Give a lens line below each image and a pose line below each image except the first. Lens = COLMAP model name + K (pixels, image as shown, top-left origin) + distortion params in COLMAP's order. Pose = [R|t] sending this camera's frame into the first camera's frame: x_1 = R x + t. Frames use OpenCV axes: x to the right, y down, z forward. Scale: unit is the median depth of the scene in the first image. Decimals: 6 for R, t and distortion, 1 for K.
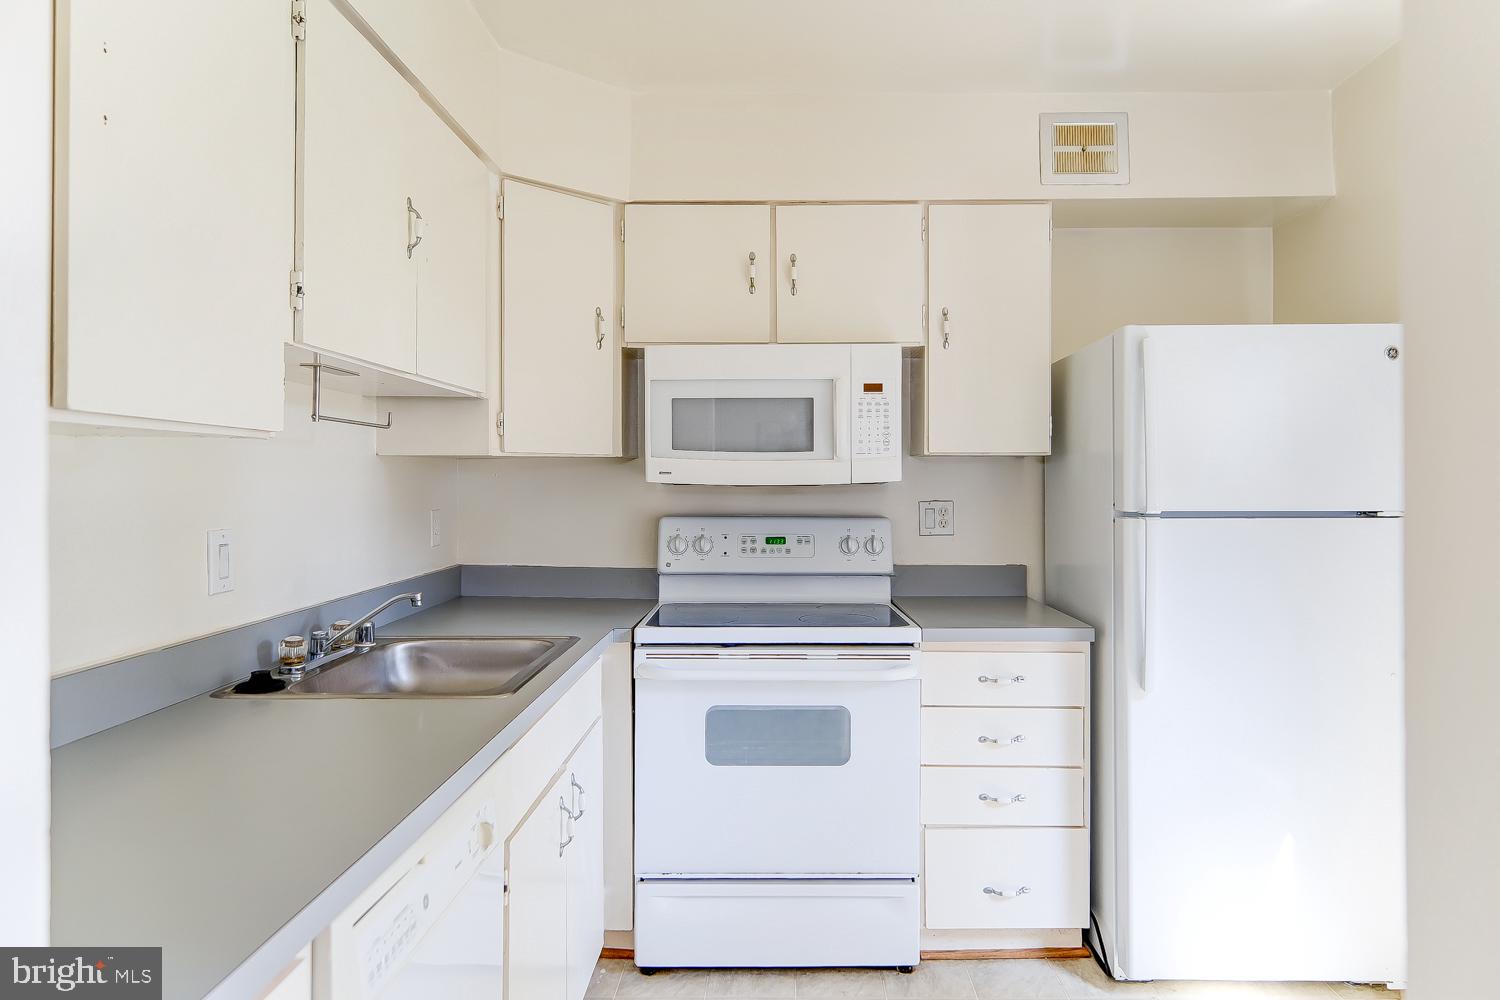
lens RADIAL K [[915.4, 0, 792.2], [0, 915.4, 476.8], [0, 0, 1]] dist [0.005964, -0.003993]
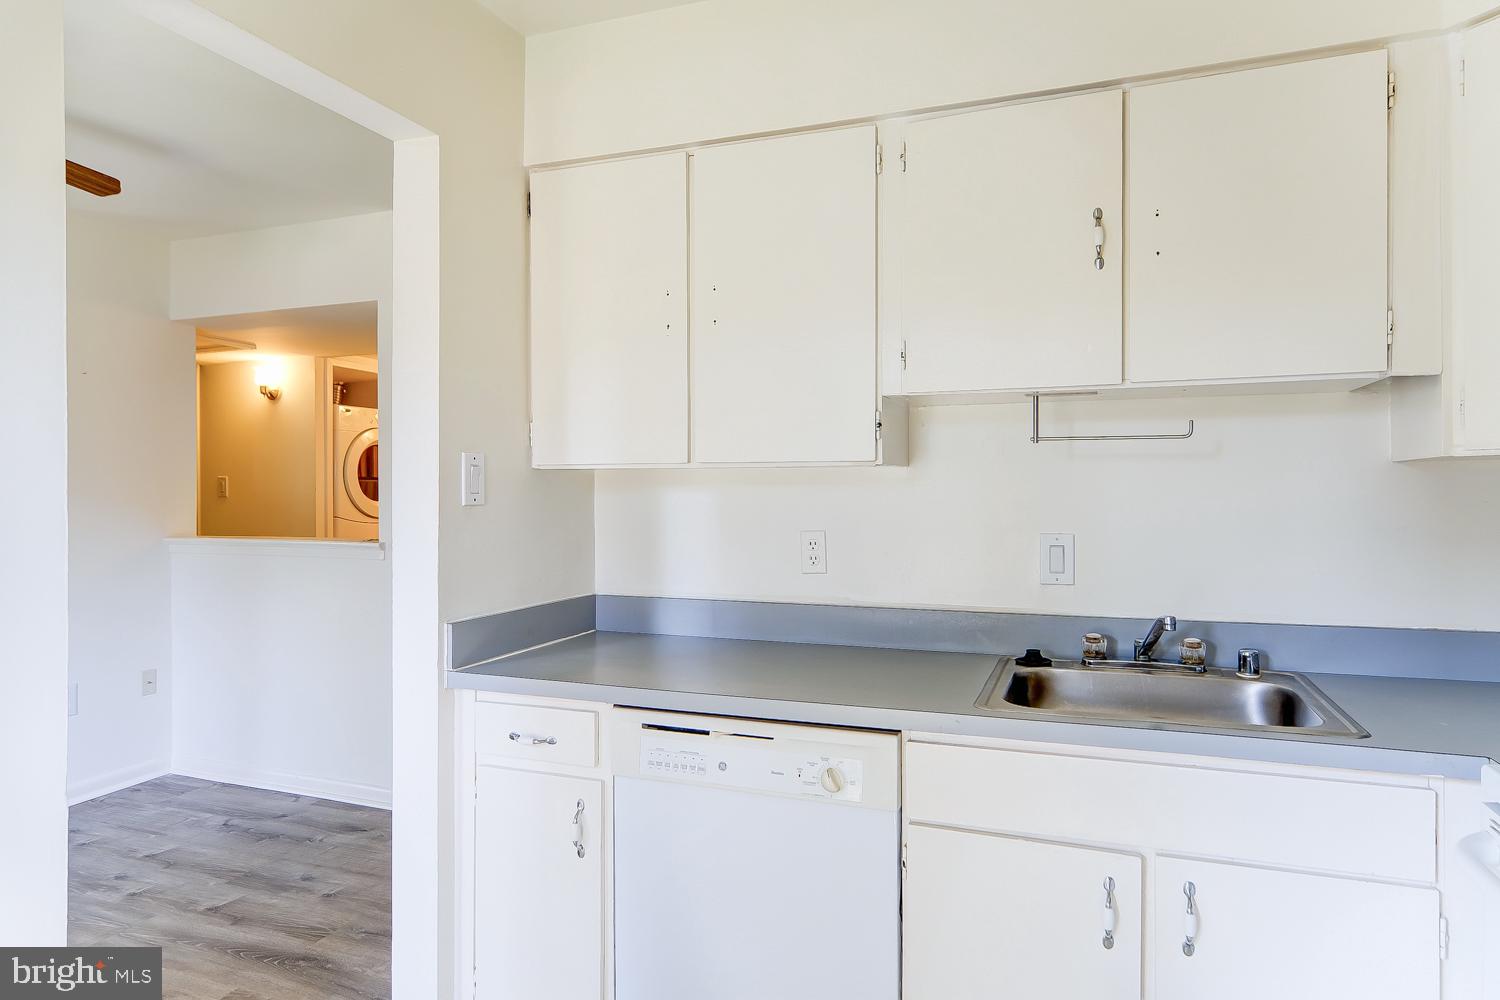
lens RADIAL K [[915.4, 0, 741.2], [0, 915.4, 490.3], [0, 0, 1]] dist [0.005964, -0.003993]
pose [[-0.381183, -0.004146, -0.924490, 0.441539], [0.005976, 0.999958, -0.006948, 0.003400], [0.924480, -0.008174, -0.381143, 0.698761]]
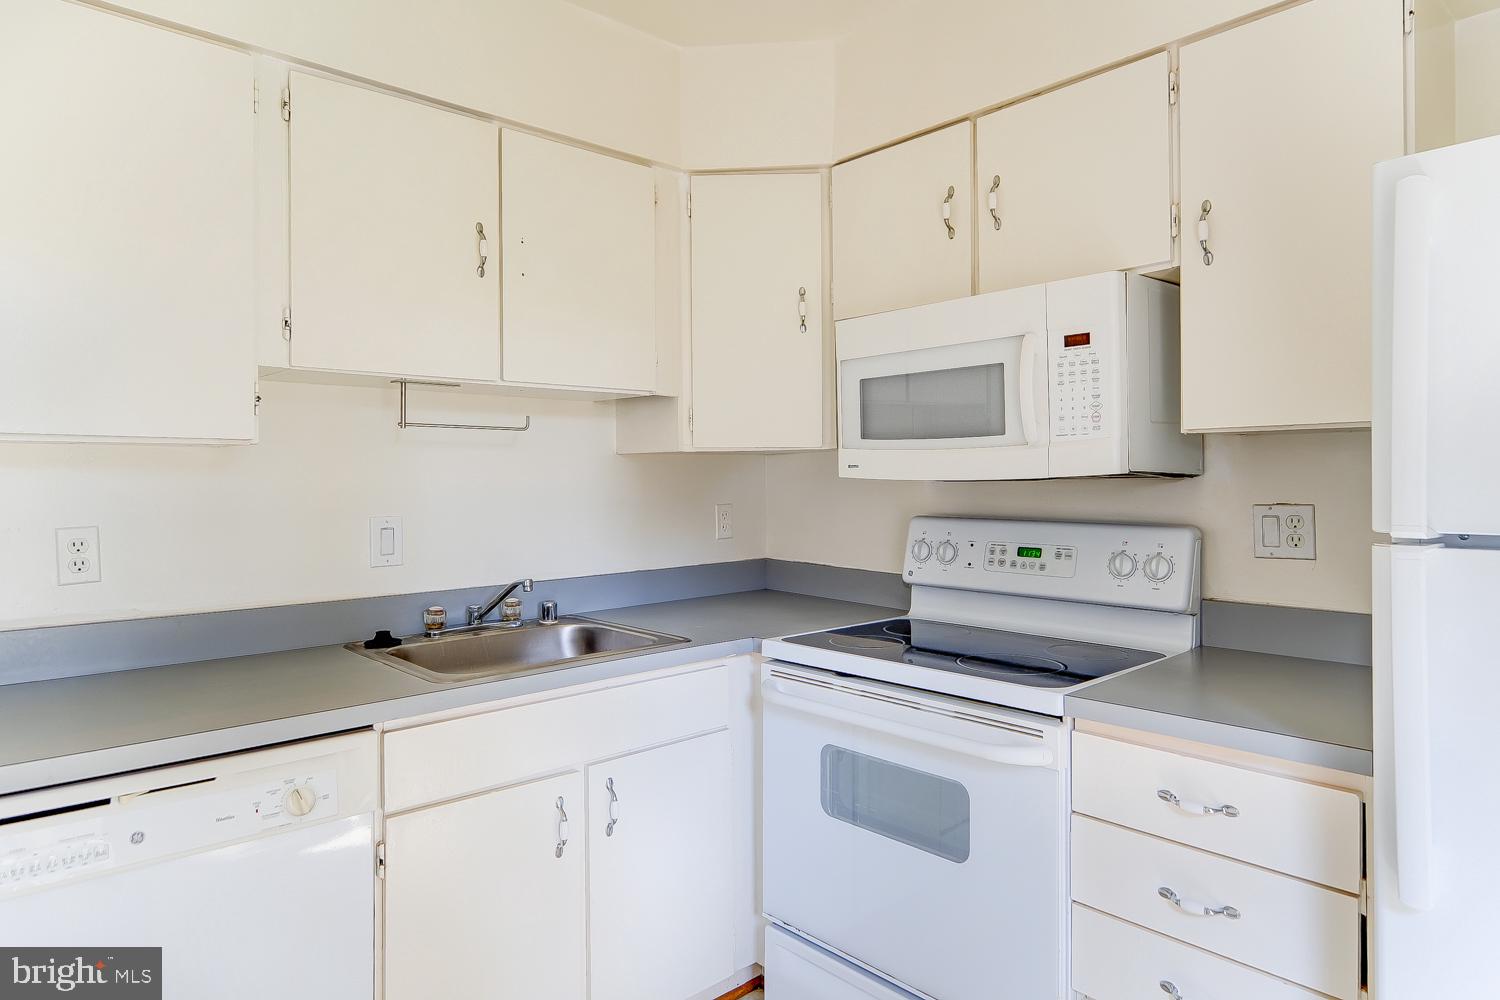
lens RADIAL K [[915.4, 0, 768.1], [0, 915.4, 473.7], [0, 0, 1]] dist [0.005964, -0.003993]
pose [[0.670154, -0.007152, -0.742188, 0.438549], [0.009386, 0.999955, -0.001161, 0.002973], [0.742163, -0.006188, 0.670191, 0.350896]]
